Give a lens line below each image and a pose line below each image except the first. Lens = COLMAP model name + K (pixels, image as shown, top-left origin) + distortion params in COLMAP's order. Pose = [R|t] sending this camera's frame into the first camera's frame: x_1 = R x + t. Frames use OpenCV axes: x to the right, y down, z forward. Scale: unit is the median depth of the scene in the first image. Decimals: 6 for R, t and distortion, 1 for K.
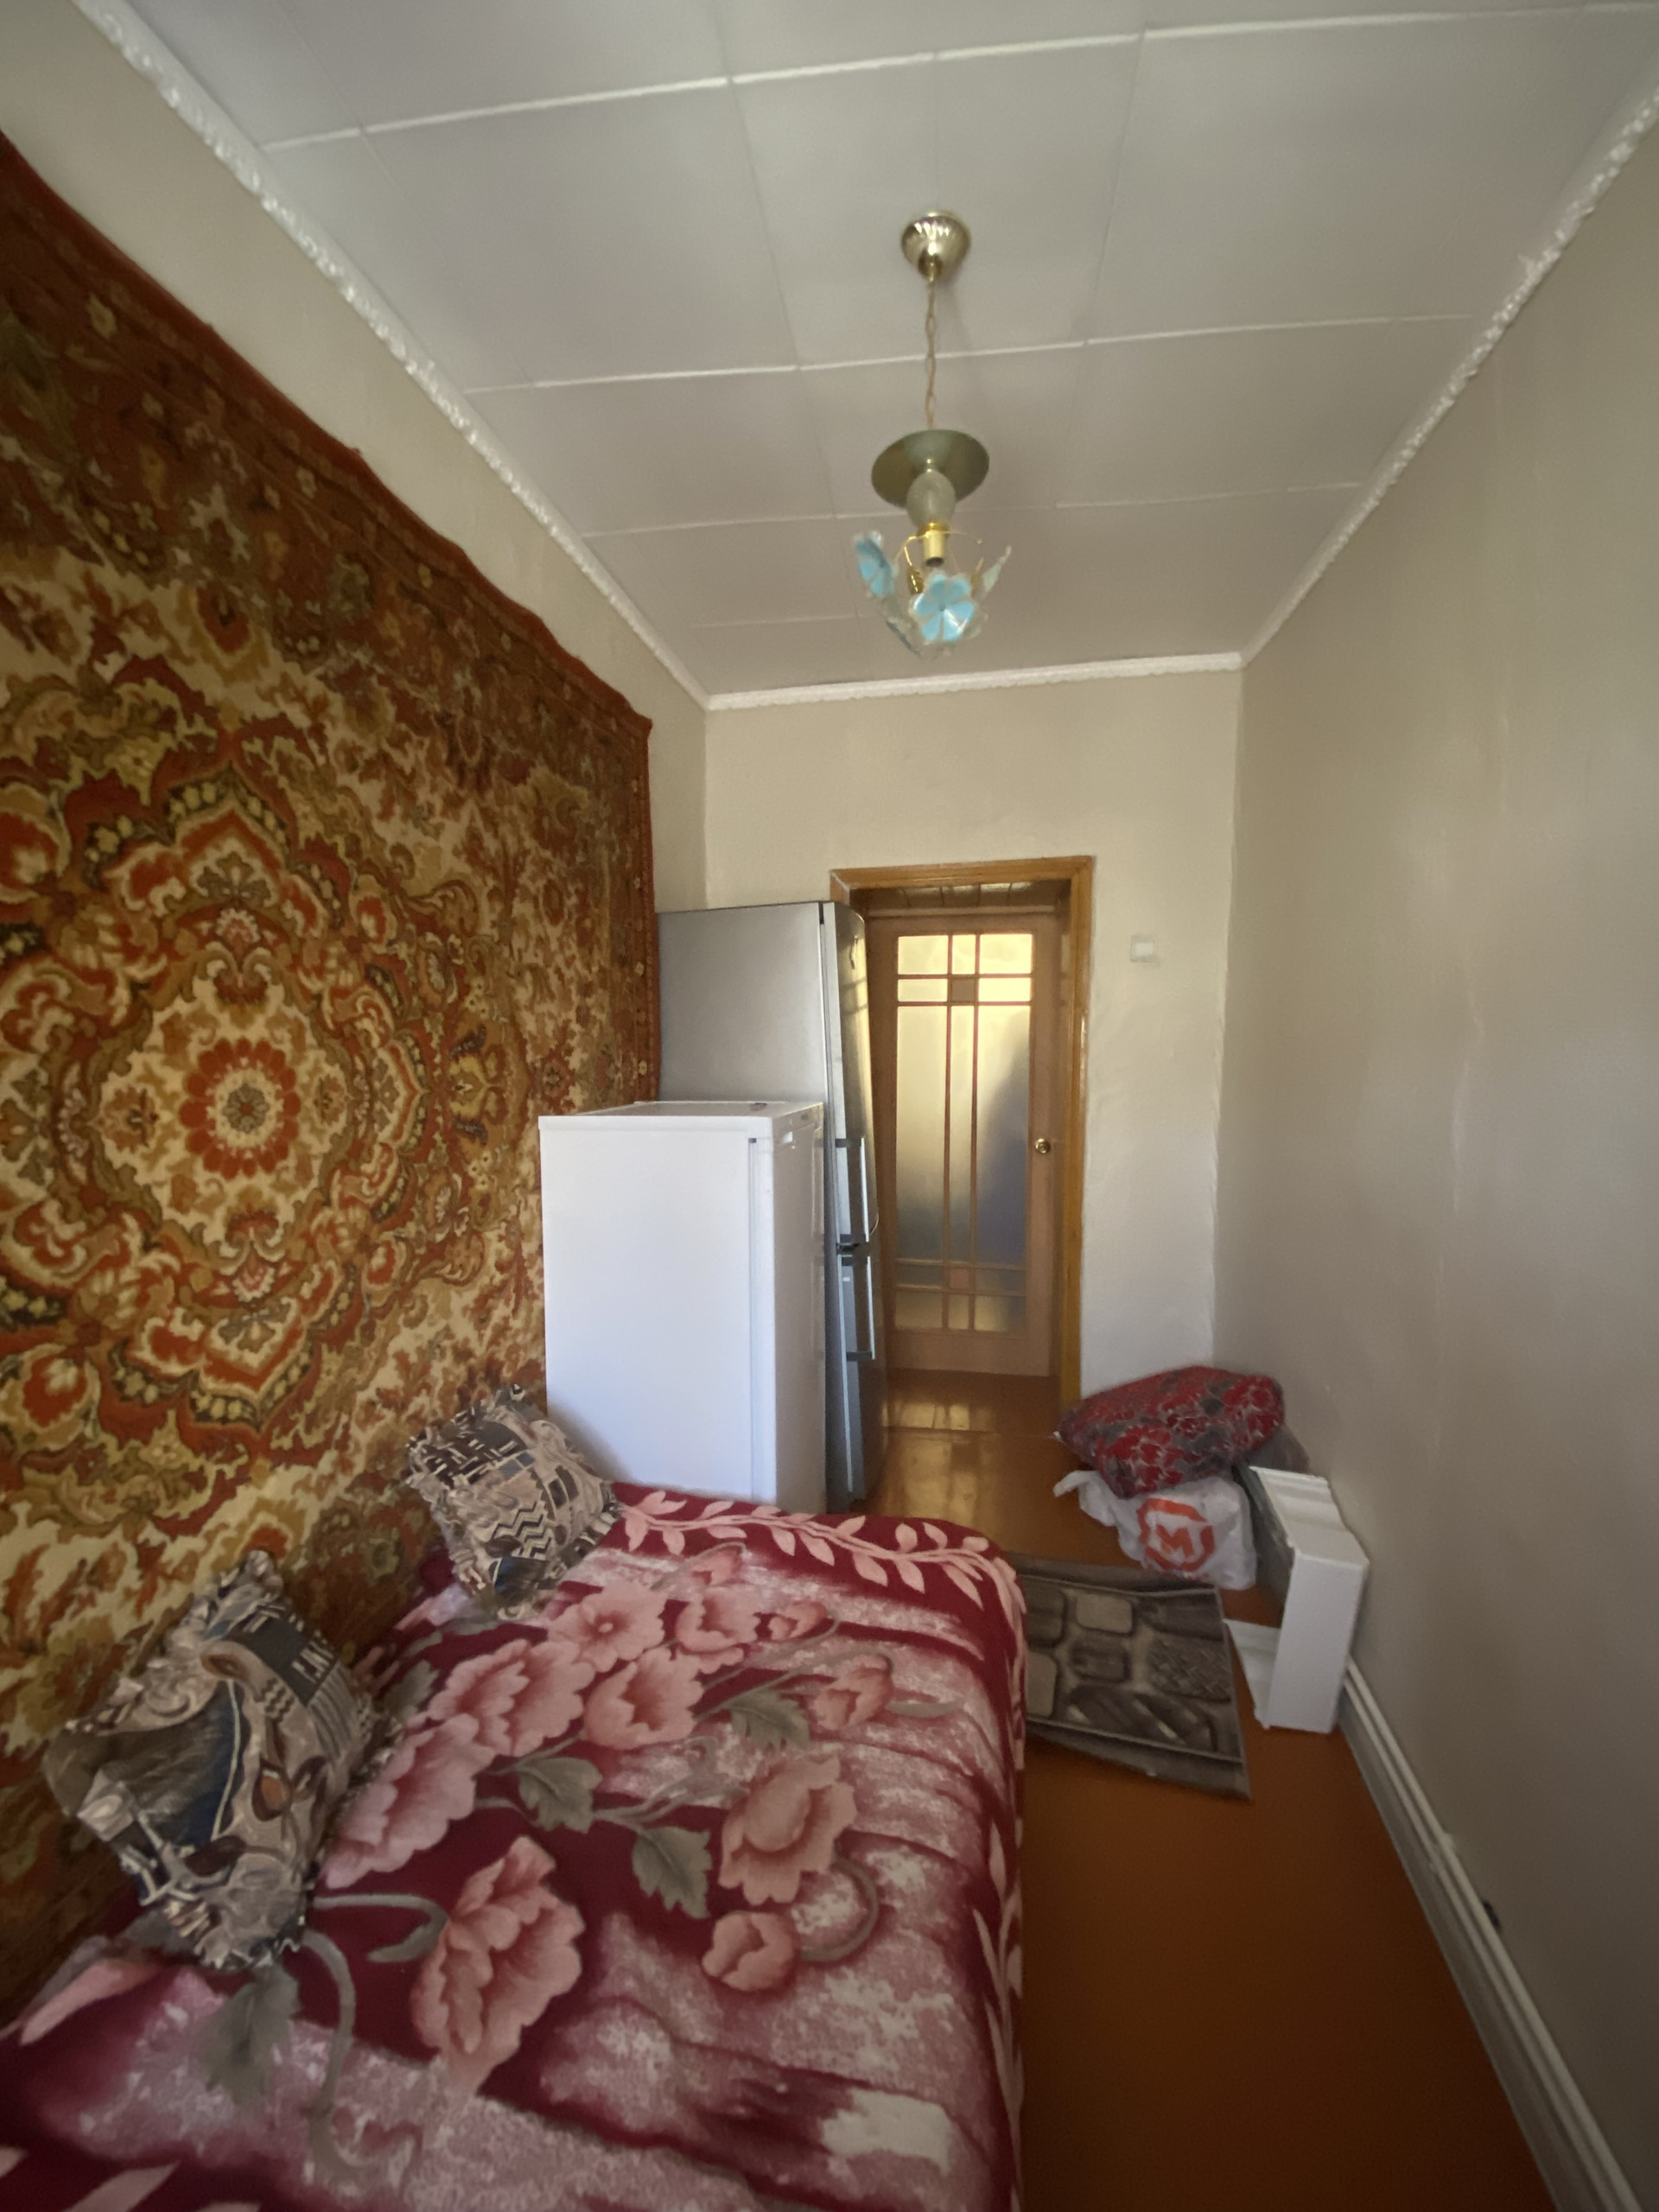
lens RADIAL K [[883.8, 0, 831.5], [0, 883.8, 1110.3], [0, 0, 1]] dist [0.007532, -0.008348]
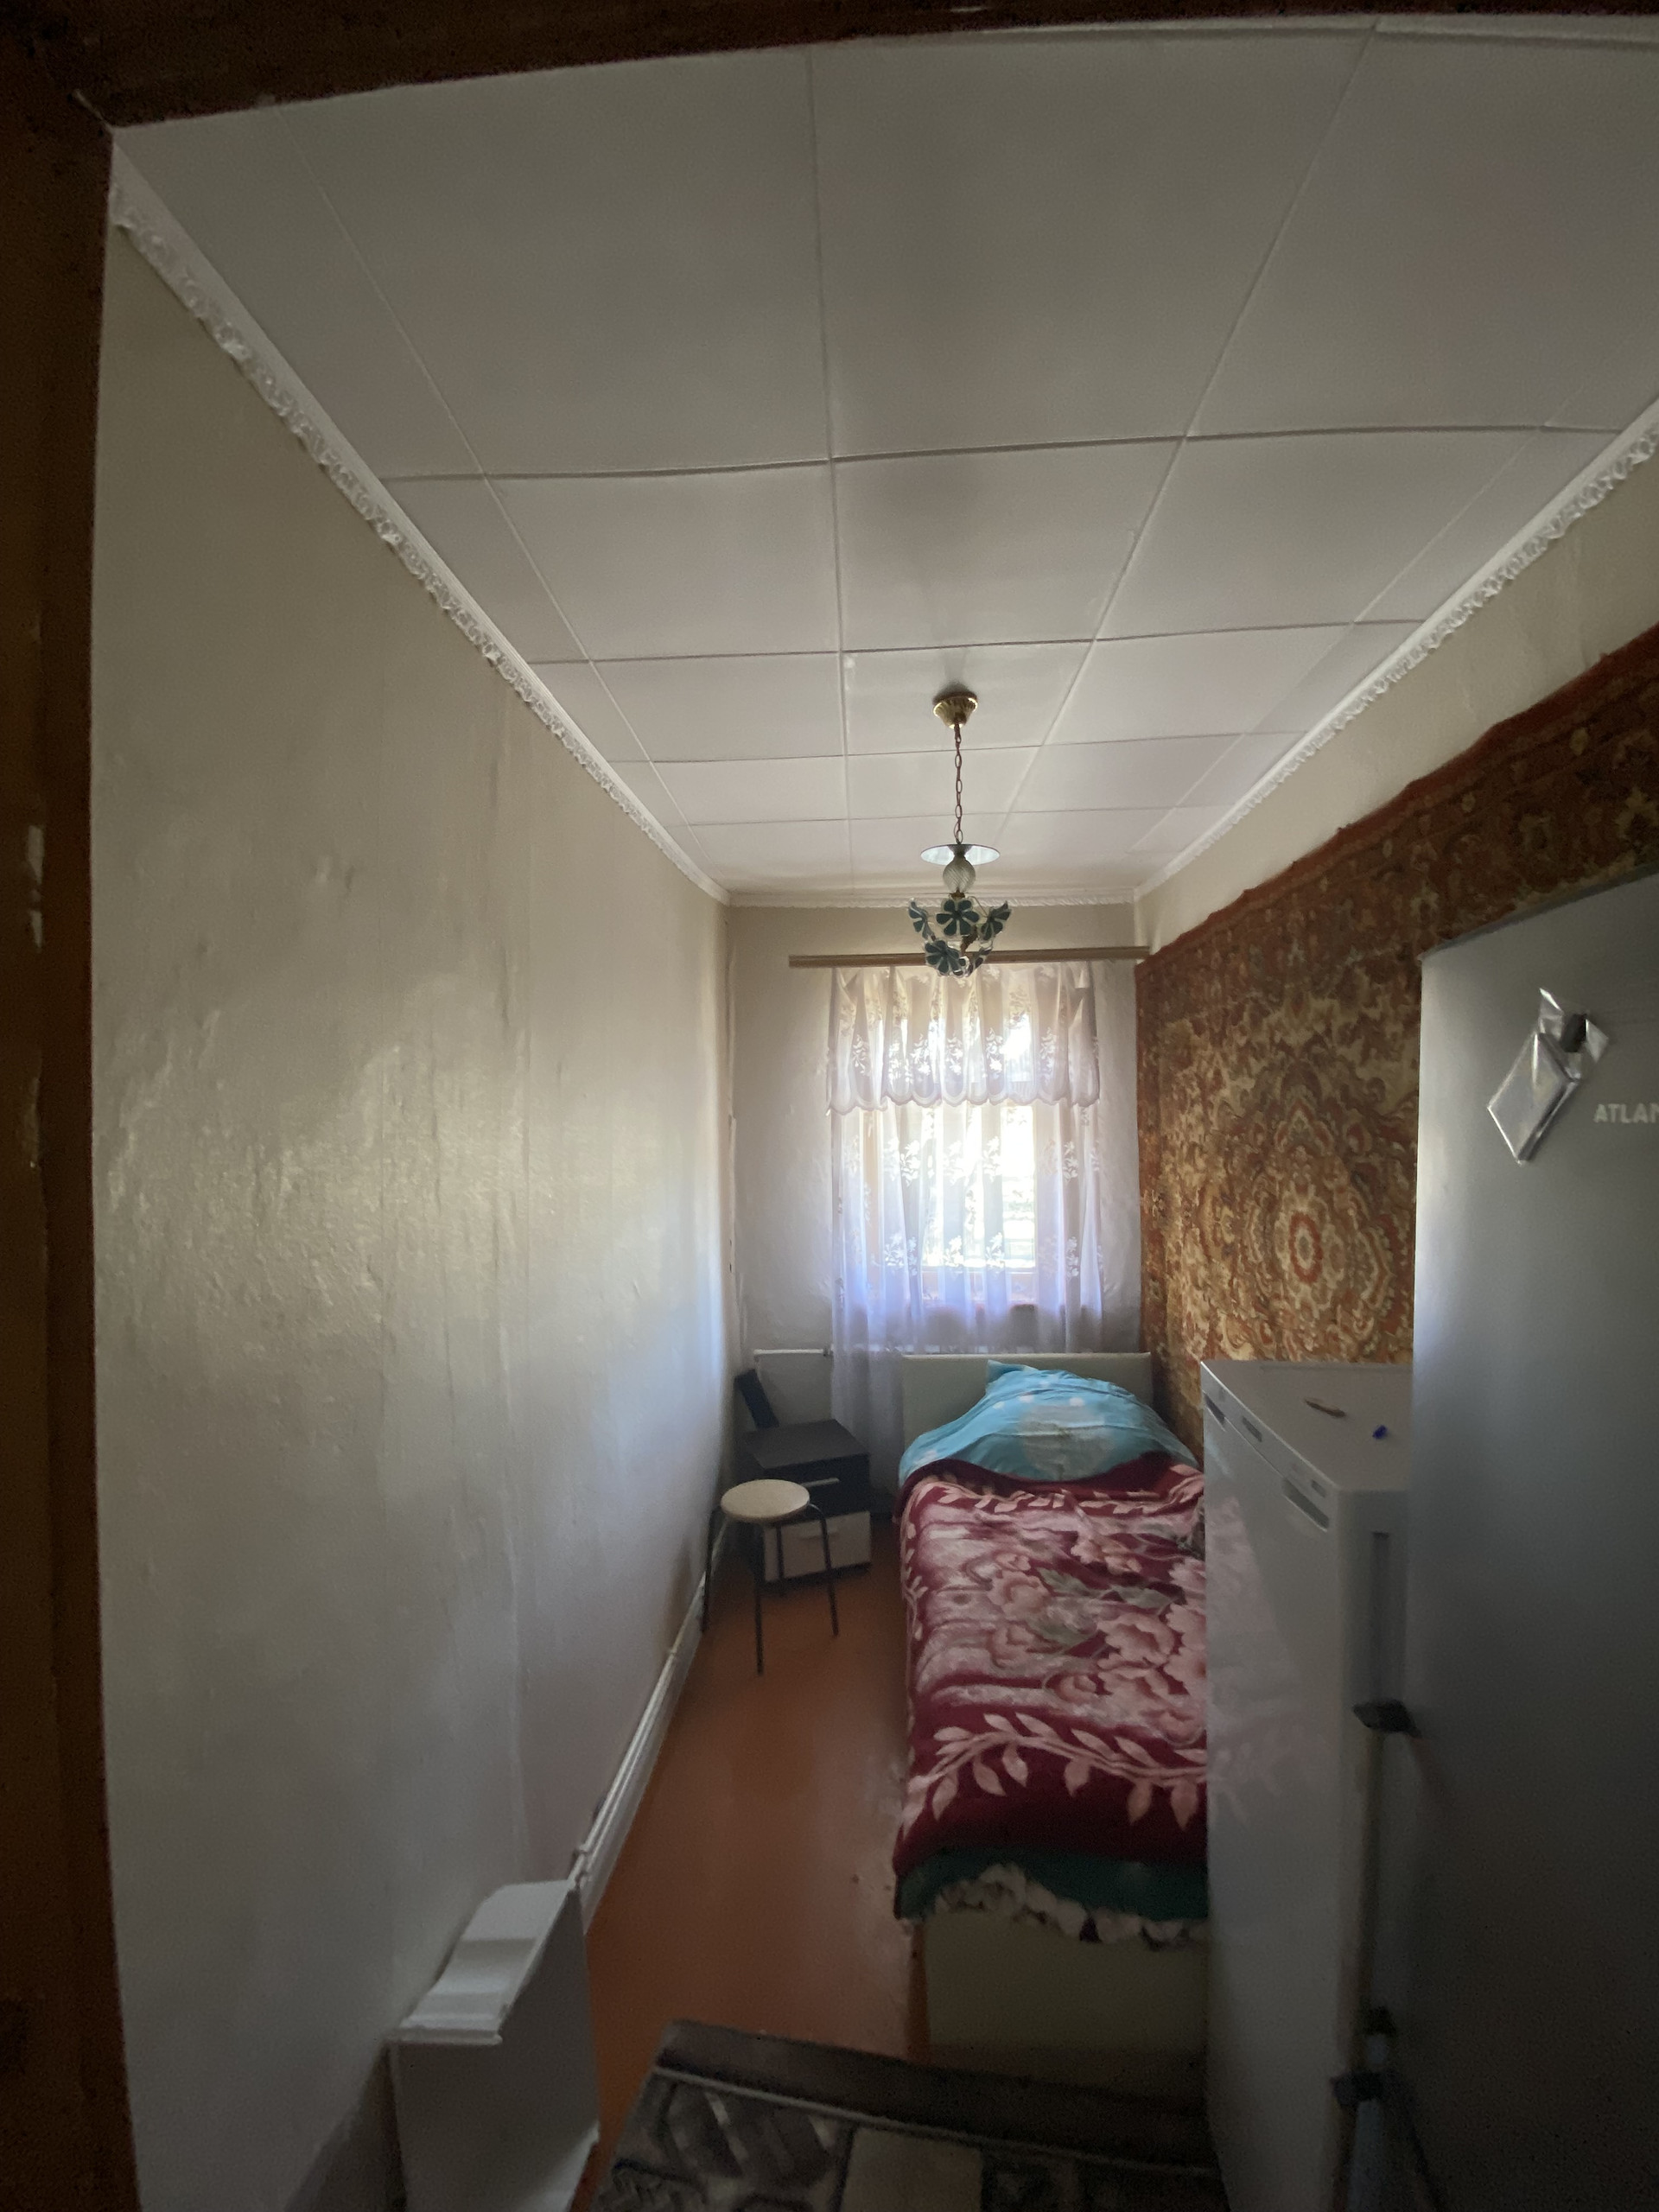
lens RADIAL K [[883.8, 0, 824.7], [0, 883.8, 1102.1], [0, 0, 1]] dist [0.007532, -0.008348]
pose [[-0.995896, 0.016033, -0.089070, 0.457117], [0.010847, 0.998234, 0.058401, -0.374368], [0.089850, 0.057195, -0.994312, 2.373167]]
